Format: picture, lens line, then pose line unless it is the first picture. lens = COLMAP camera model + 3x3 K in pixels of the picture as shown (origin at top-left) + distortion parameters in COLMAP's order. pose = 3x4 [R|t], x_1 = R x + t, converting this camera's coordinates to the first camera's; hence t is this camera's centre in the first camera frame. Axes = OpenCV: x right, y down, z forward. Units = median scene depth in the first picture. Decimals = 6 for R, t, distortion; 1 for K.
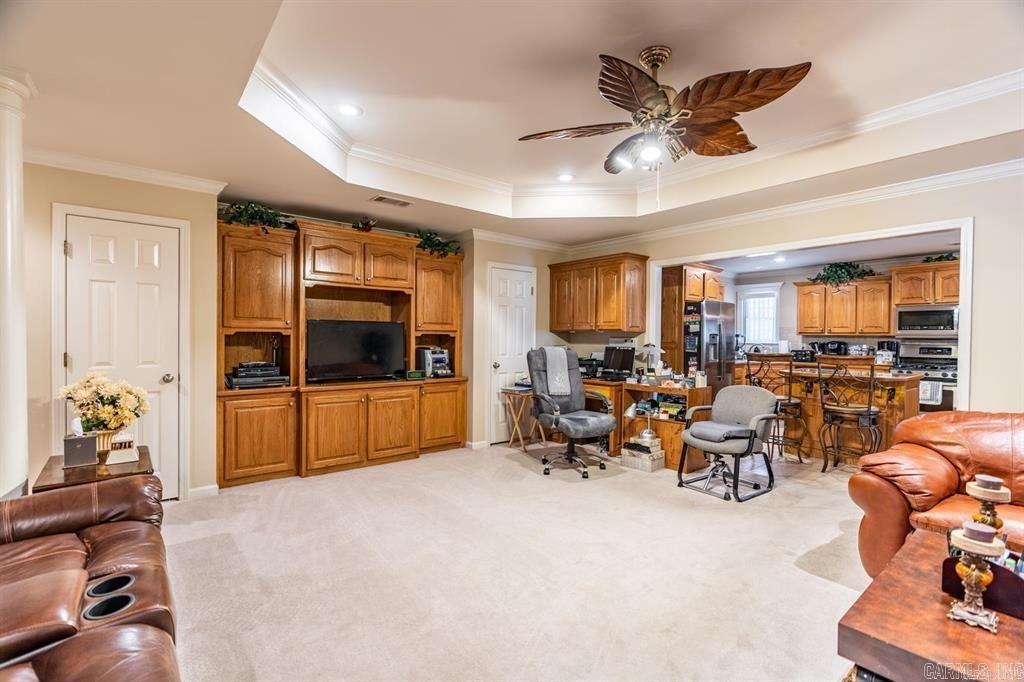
lens RADIAL K [[462.6, 0, 504.4], [0, 462.6, 342.1], [0, 0, 1]] dist [-0.003432, -0.000636]
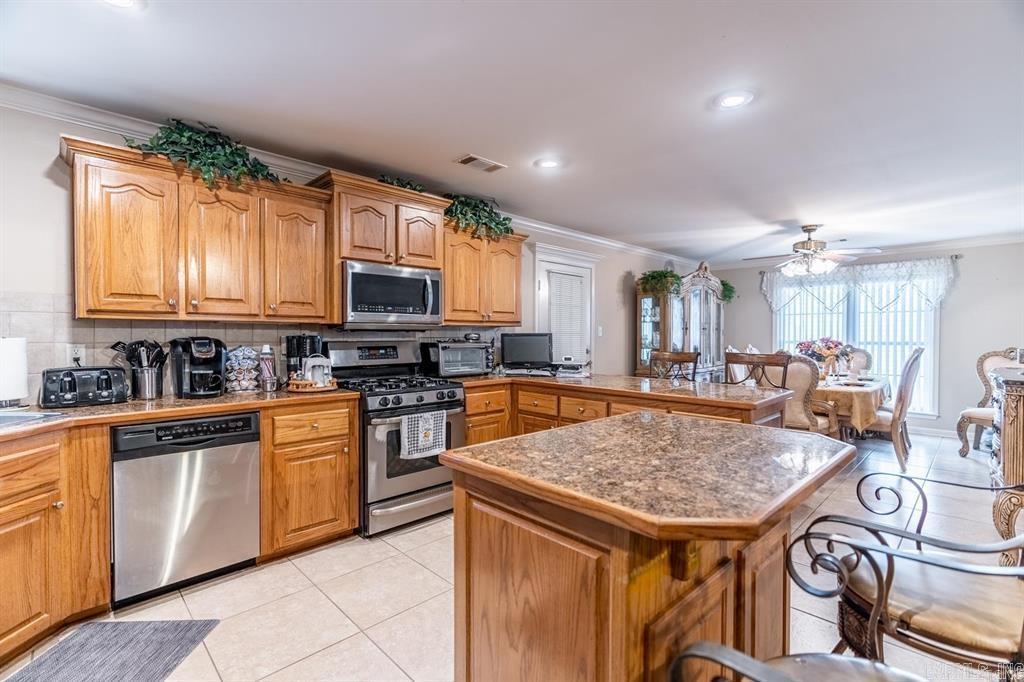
lens RADIAL K [[462.6, 0, 511.6], [0, 462.6, 341.8], [0, 0, 1]] dist [-0.003432, -0.000636]
pose [[-0.095586, -0.027080, 0.995053, 0.505045], [0.011708, 0.999530, 0.028327, -0.009254], [-0.995352, 0.014358, -0.095224, 1.208639]]
